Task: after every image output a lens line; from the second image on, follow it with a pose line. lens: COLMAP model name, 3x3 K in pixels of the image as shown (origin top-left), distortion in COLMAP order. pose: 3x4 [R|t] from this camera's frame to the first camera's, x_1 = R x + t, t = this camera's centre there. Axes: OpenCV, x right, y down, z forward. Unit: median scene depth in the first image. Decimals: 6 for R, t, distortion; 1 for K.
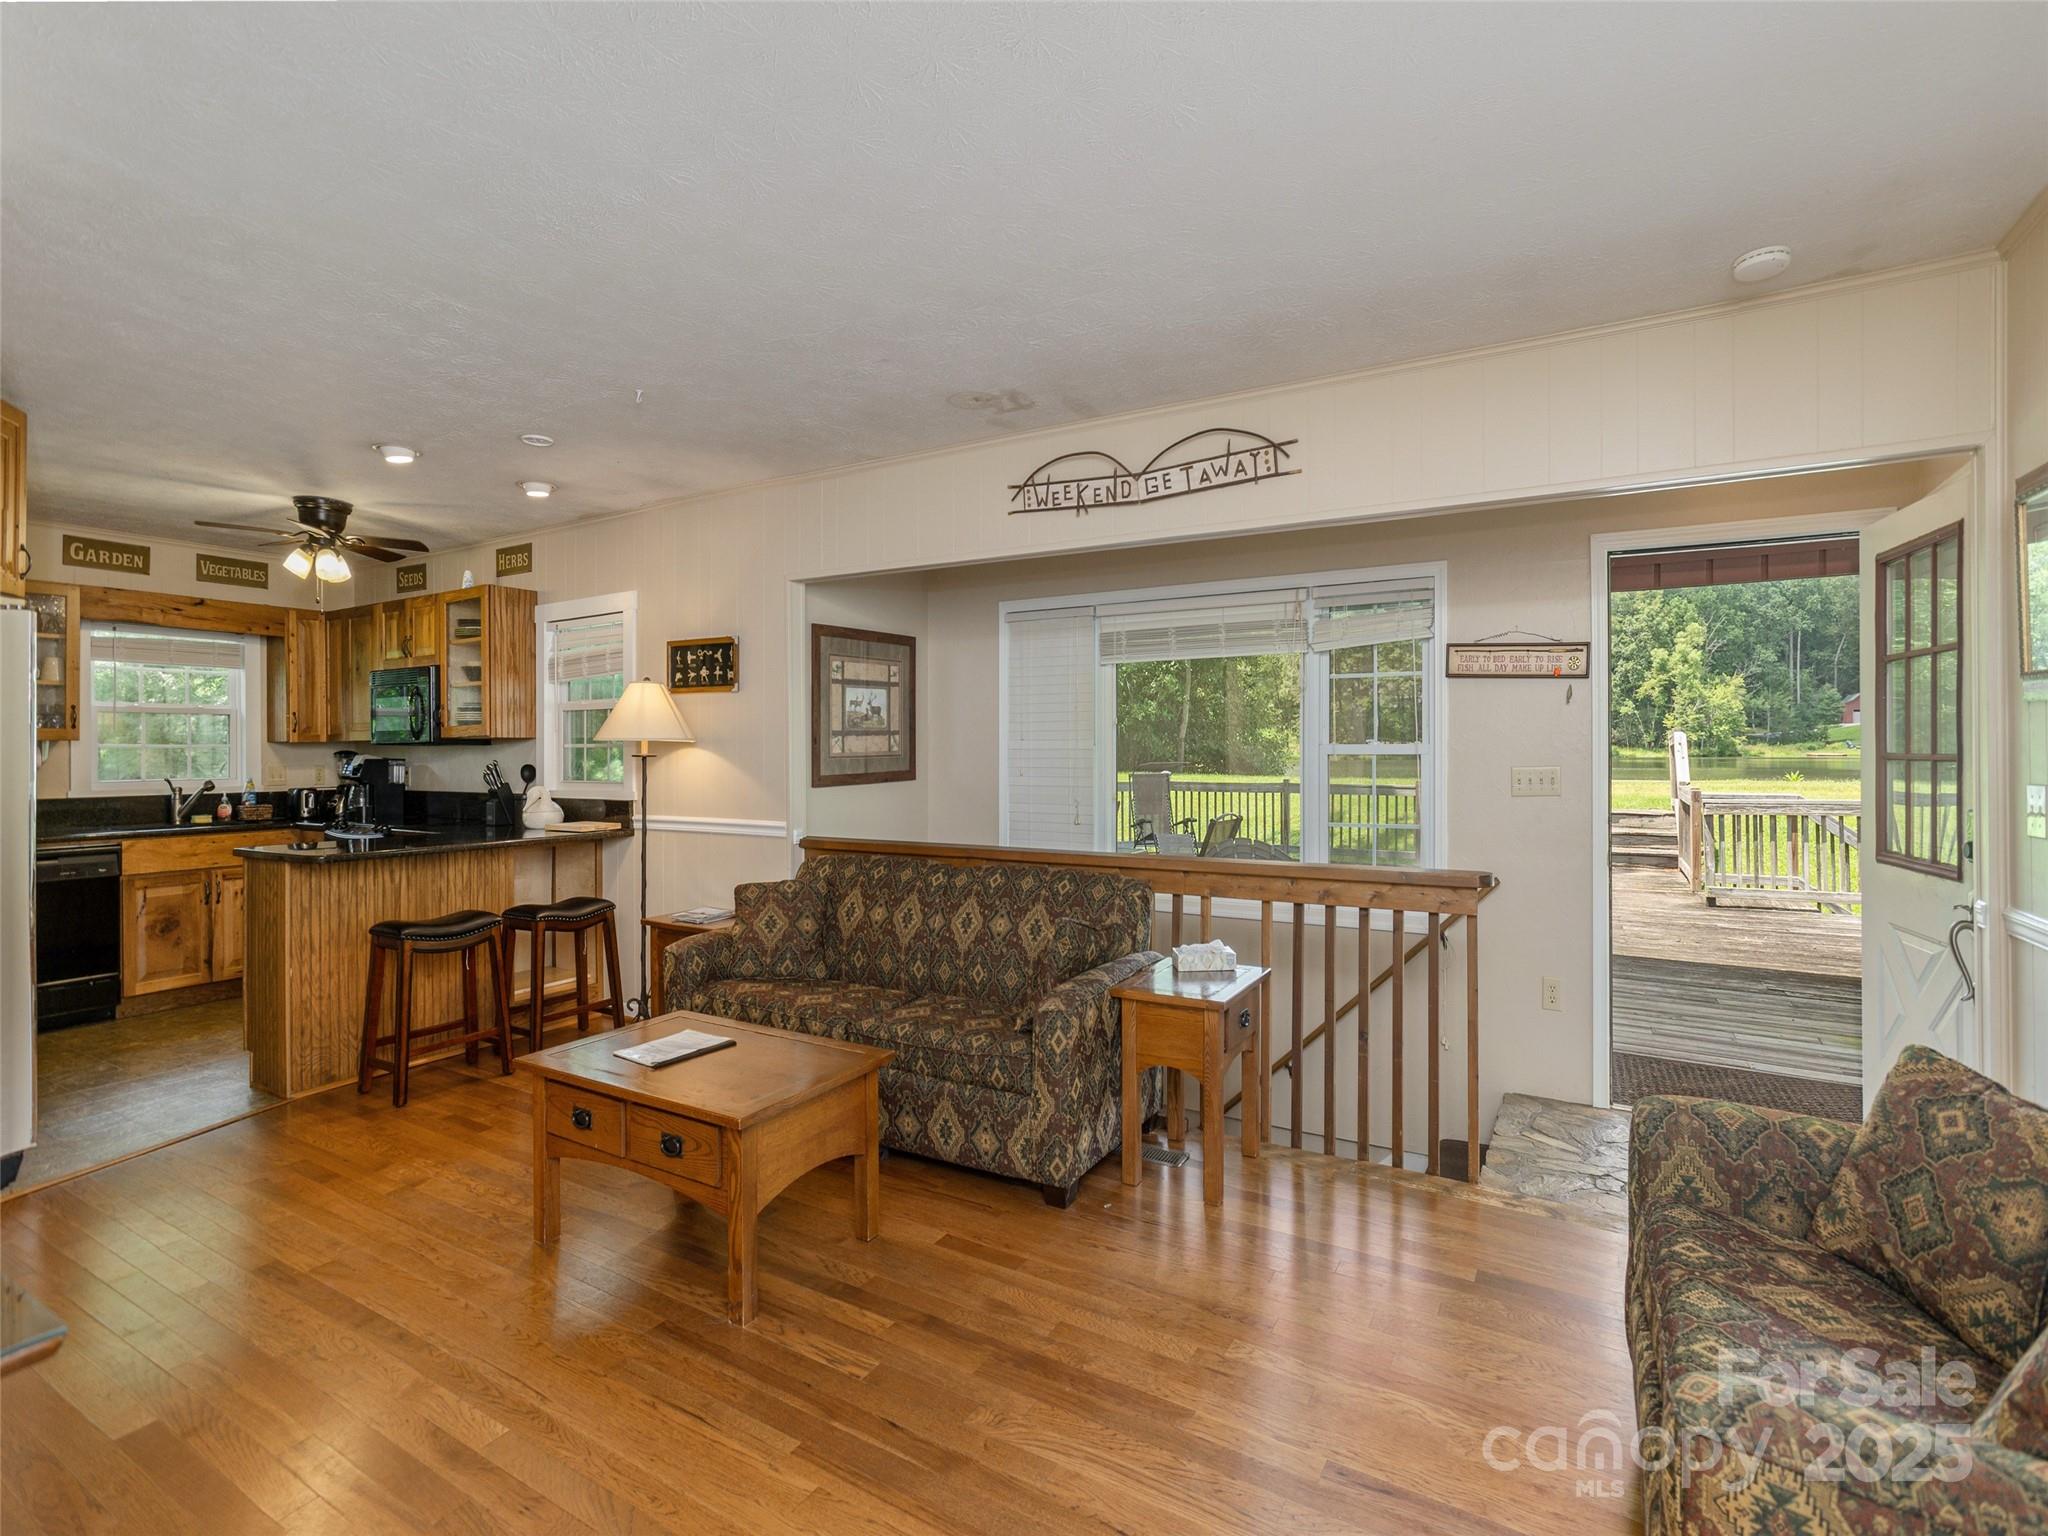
lens RADIAL K [[1199.0, 0, 1068.4], [0, 1199.0, 732.9], [0, 0, 1]] dist [-0.037375, 0.059346]
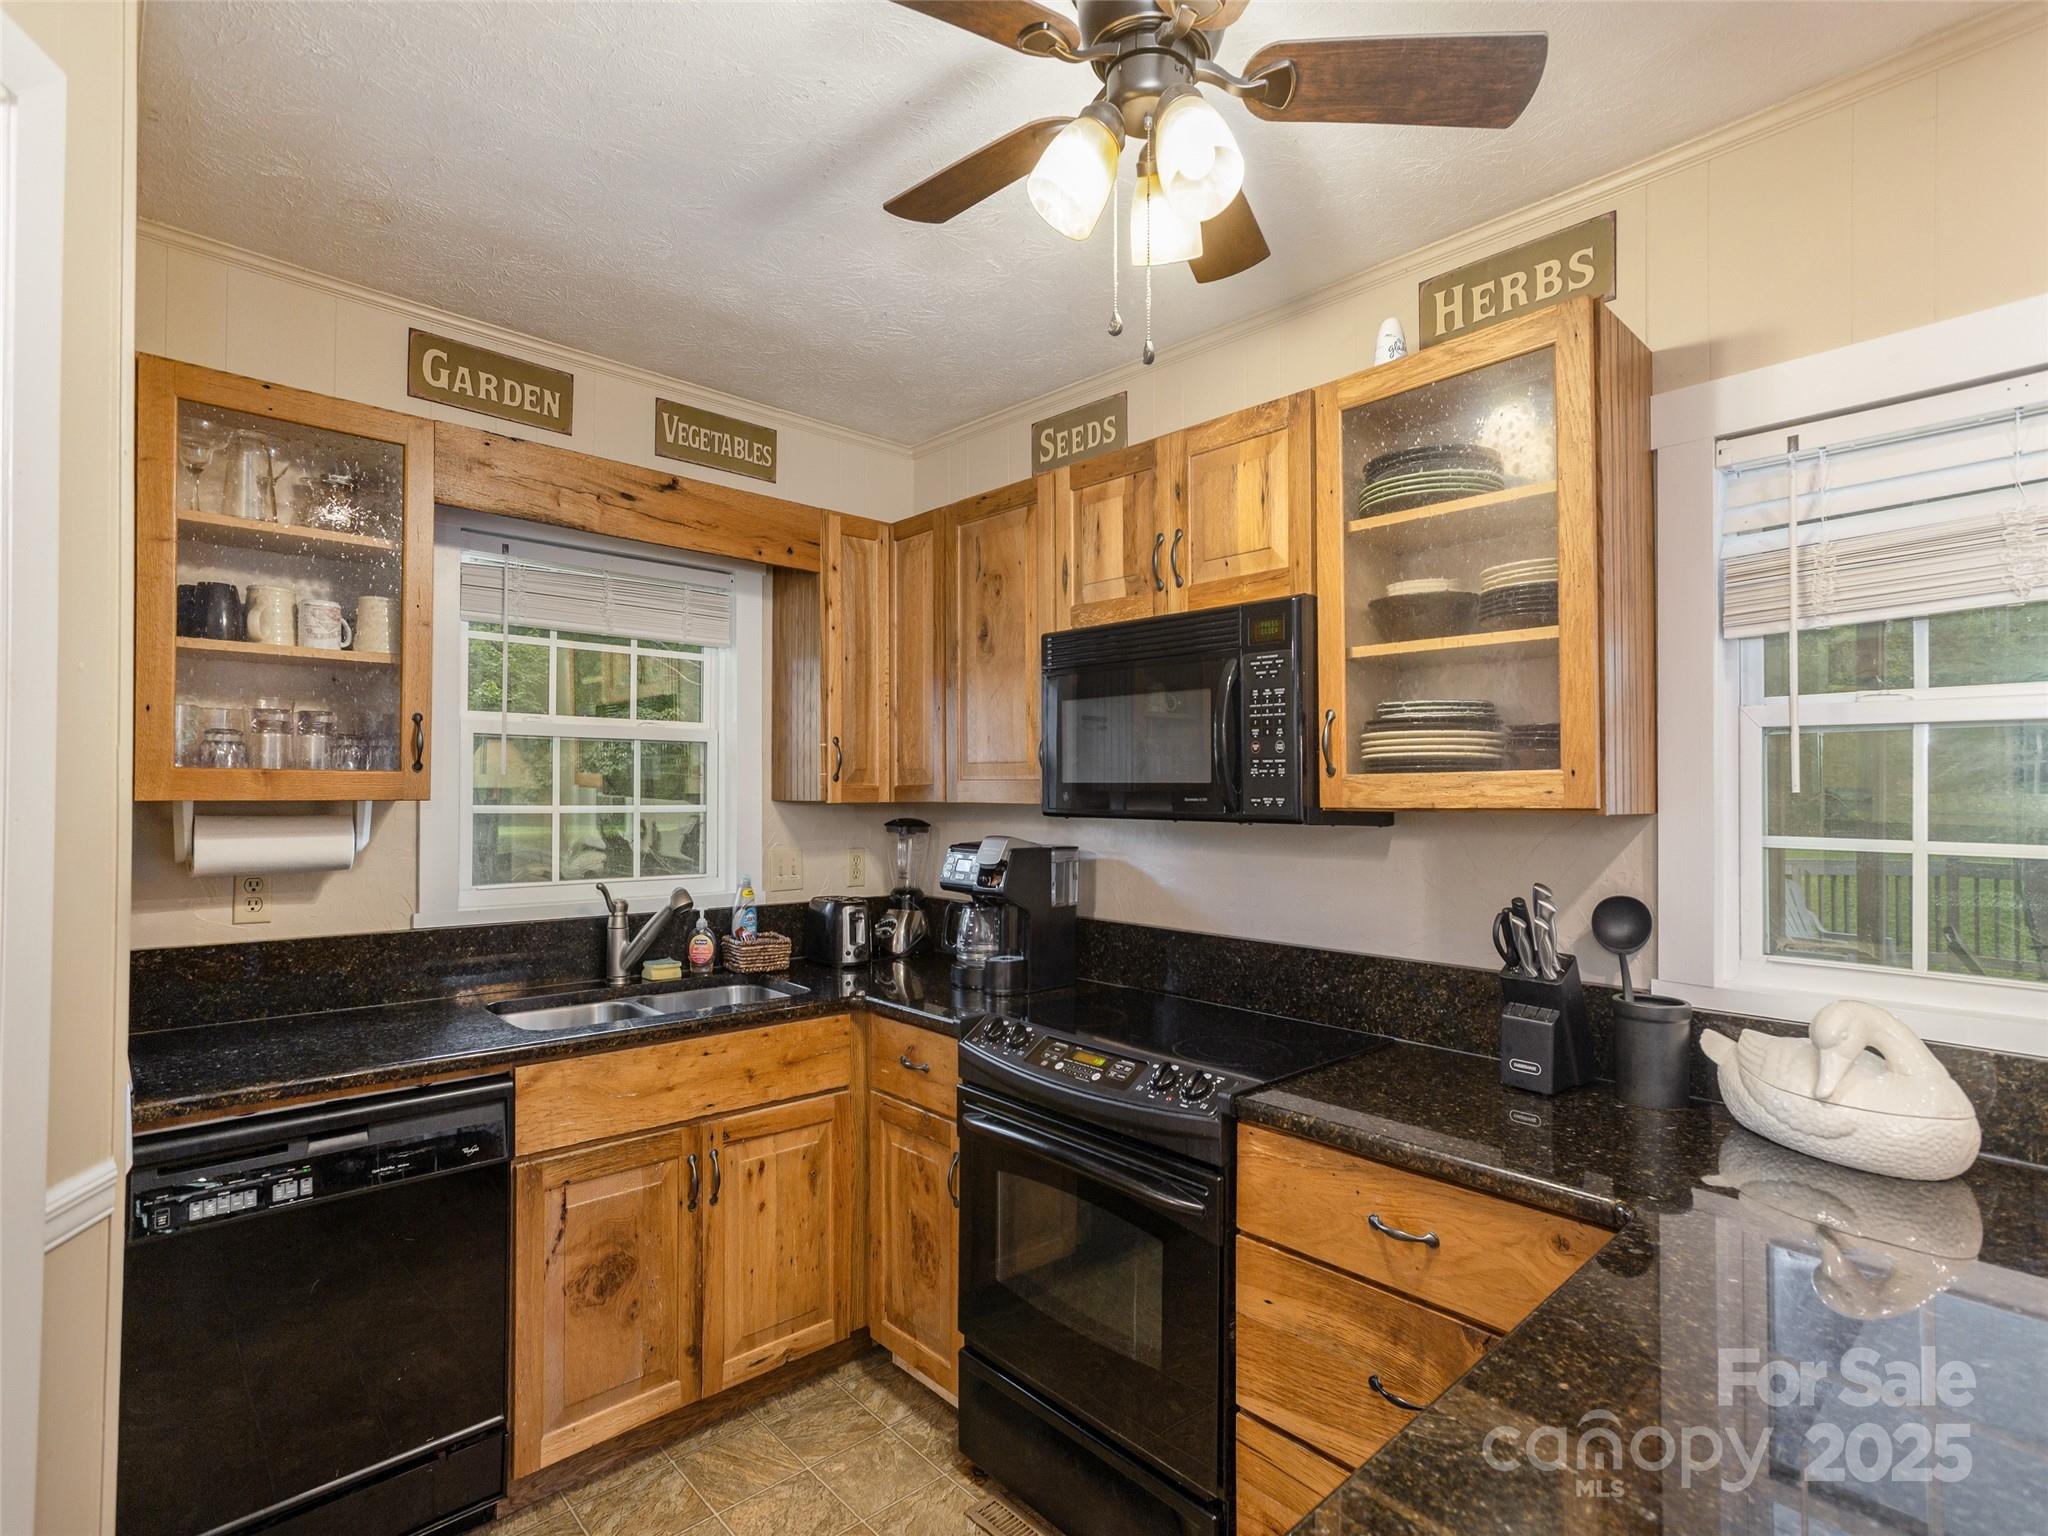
lens RADIAL K [[1031.9, 0, 1029.1], [0, 1031.9, 764.9], [0, 0, 1]] dist [-0.025904, 0.036121]
pose [[0.979613, 0.006748, -0.200780, -0.527898], [-0.007986, 0.999954, -0.005358, -0.005271], [0.200734, 0.006852, 0.979622, 0.666370]]
